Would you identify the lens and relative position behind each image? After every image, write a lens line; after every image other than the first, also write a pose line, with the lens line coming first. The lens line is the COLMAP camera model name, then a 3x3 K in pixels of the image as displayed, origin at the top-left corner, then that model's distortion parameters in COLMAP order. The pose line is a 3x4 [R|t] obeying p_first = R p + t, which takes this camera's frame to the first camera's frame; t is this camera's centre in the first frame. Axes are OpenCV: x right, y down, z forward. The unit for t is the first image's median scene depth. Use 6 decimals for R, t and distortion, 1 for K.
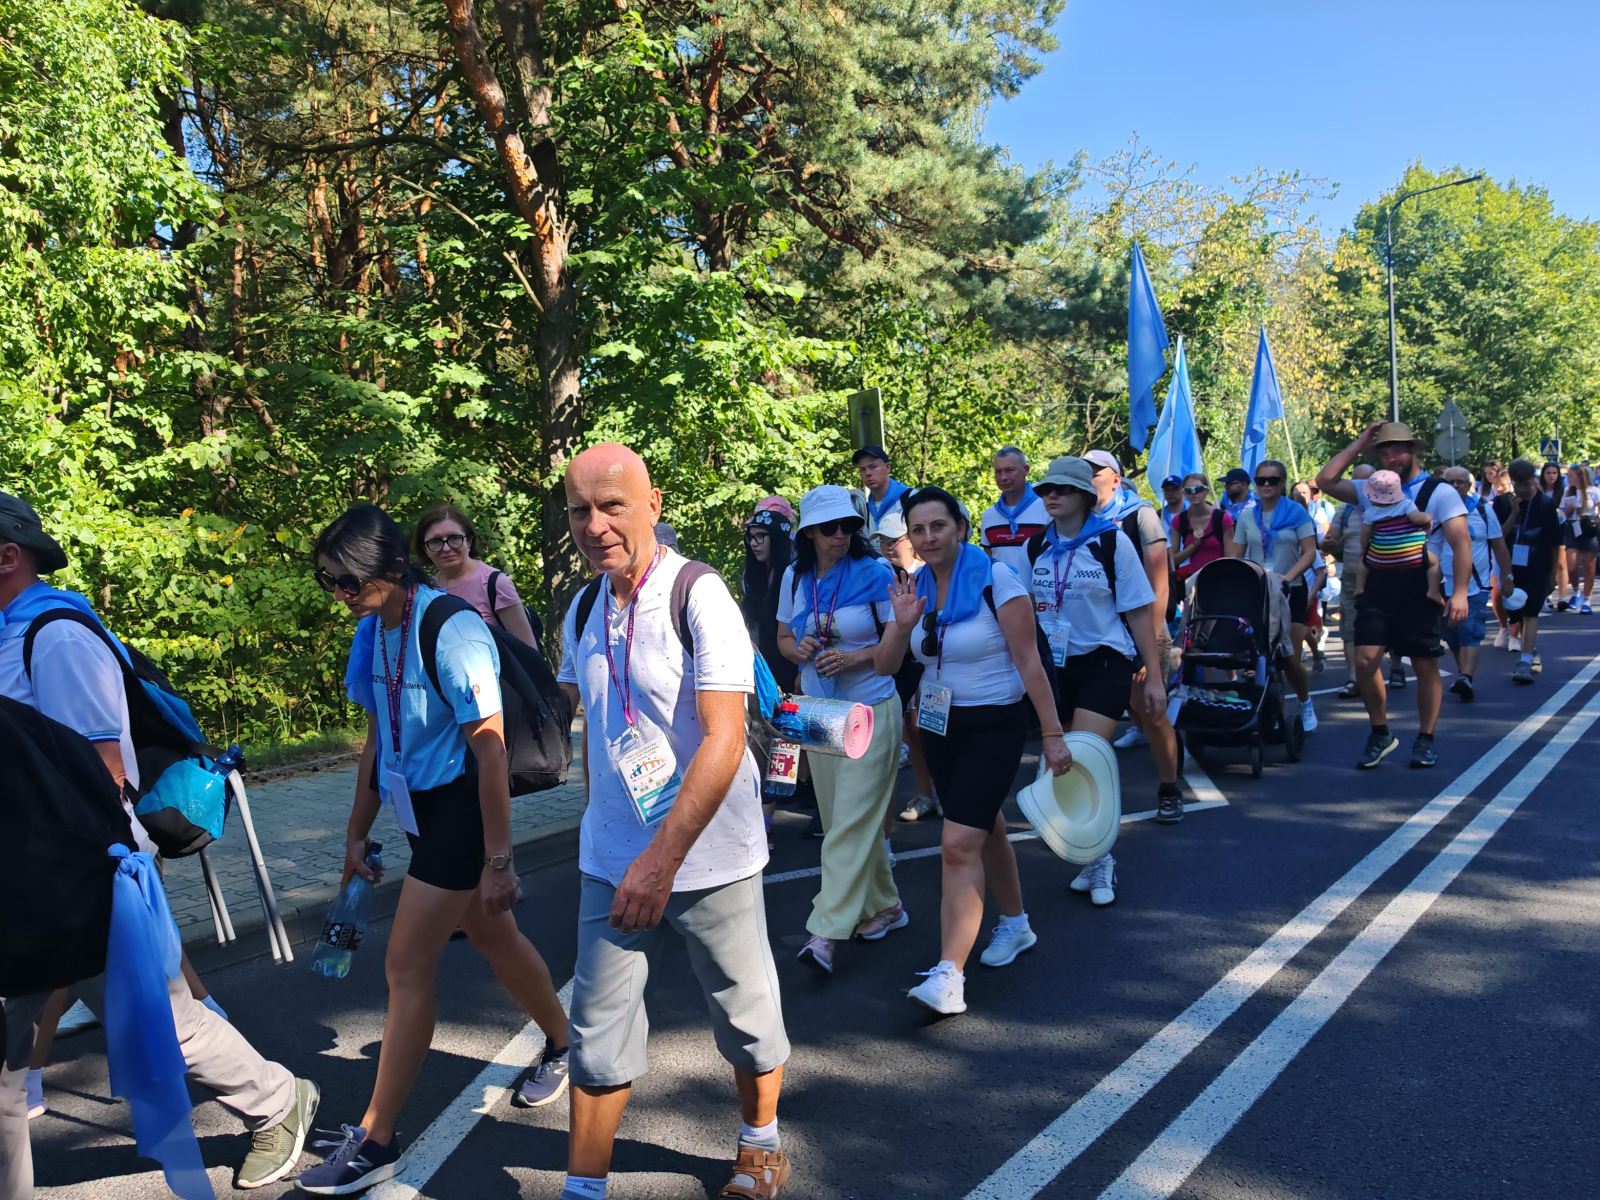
lens RADIAL K [[1270.9, 0, 798.6], [0, 1270.9, 578.3], [0, 0, 1]] dist [-0.010958, 0.001594]
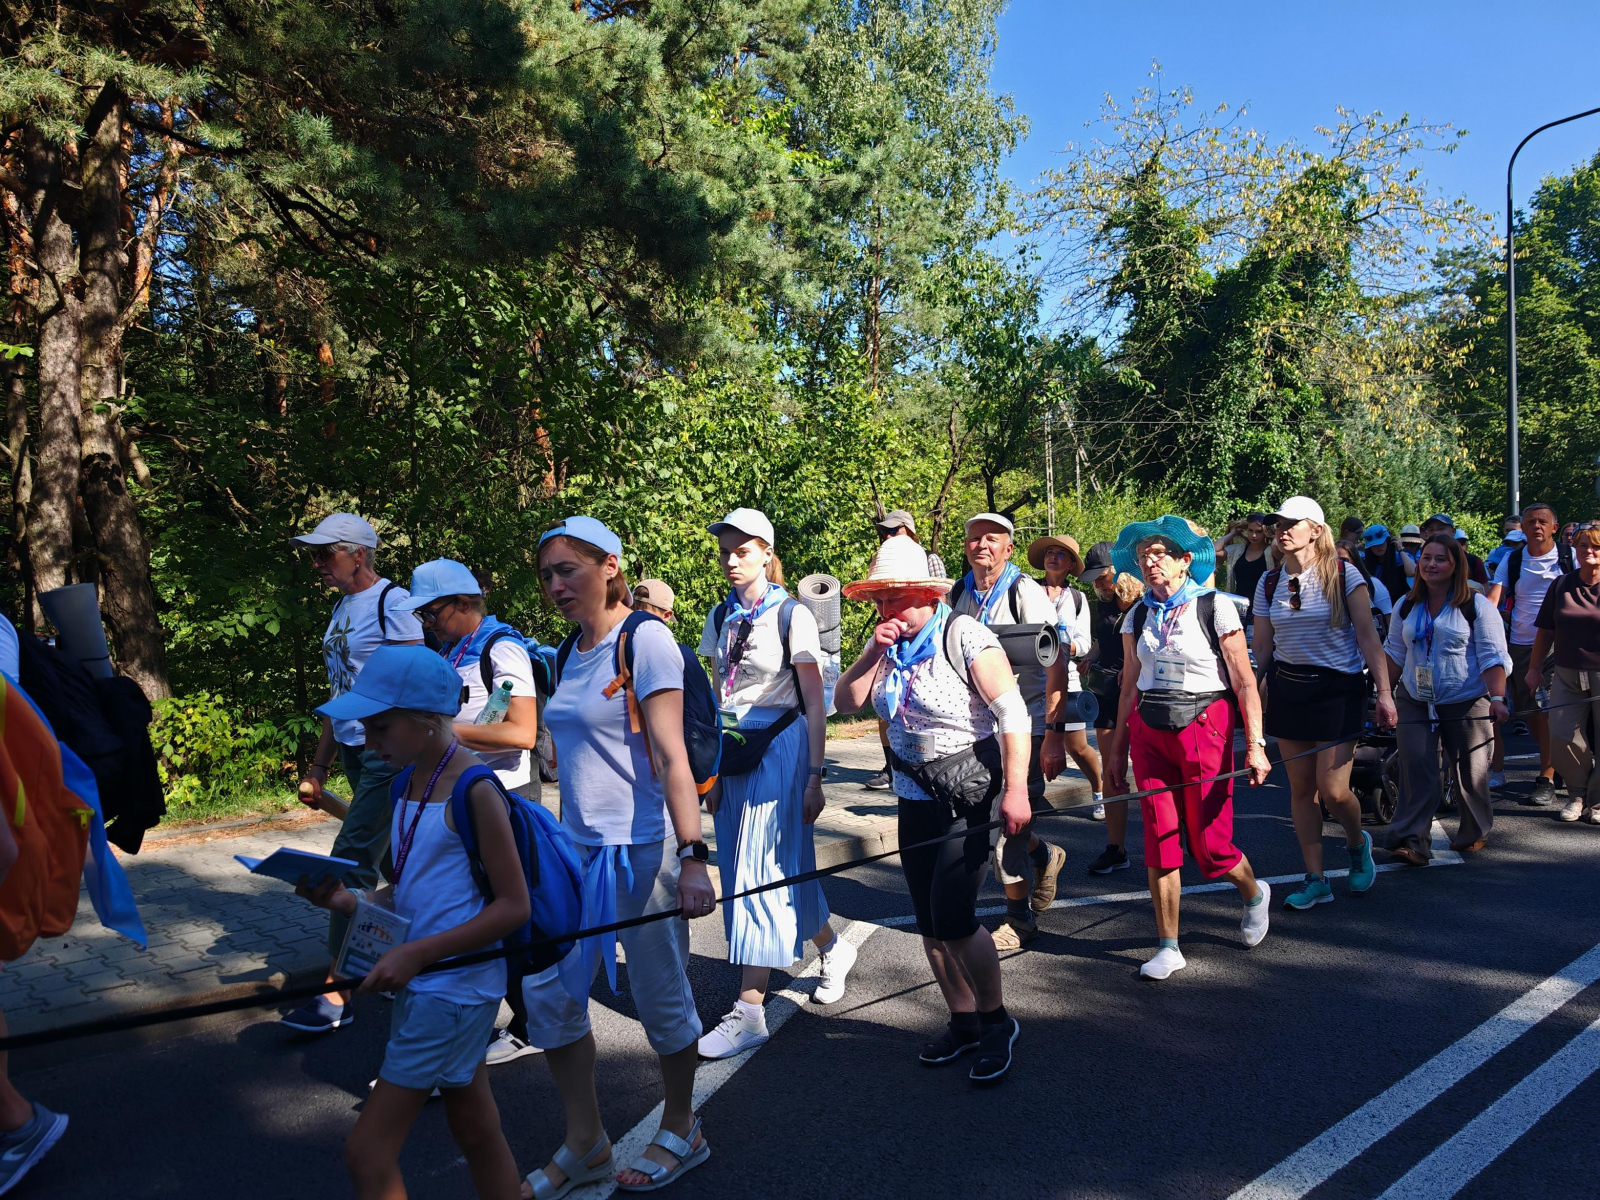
lens RADIAL K [[1278.6, 0, 800.0], [0, 1278.6, 600.0], [0, 0, 1]] dist [-0.003556, -0.005635]
pose [[0.986772, 0.029438, -0.159418, 0.519403], [-0.031359, 0.999463, -0.009547, -0.057736], [0.159051, 0.014420, 0.987165, 0.639297]]
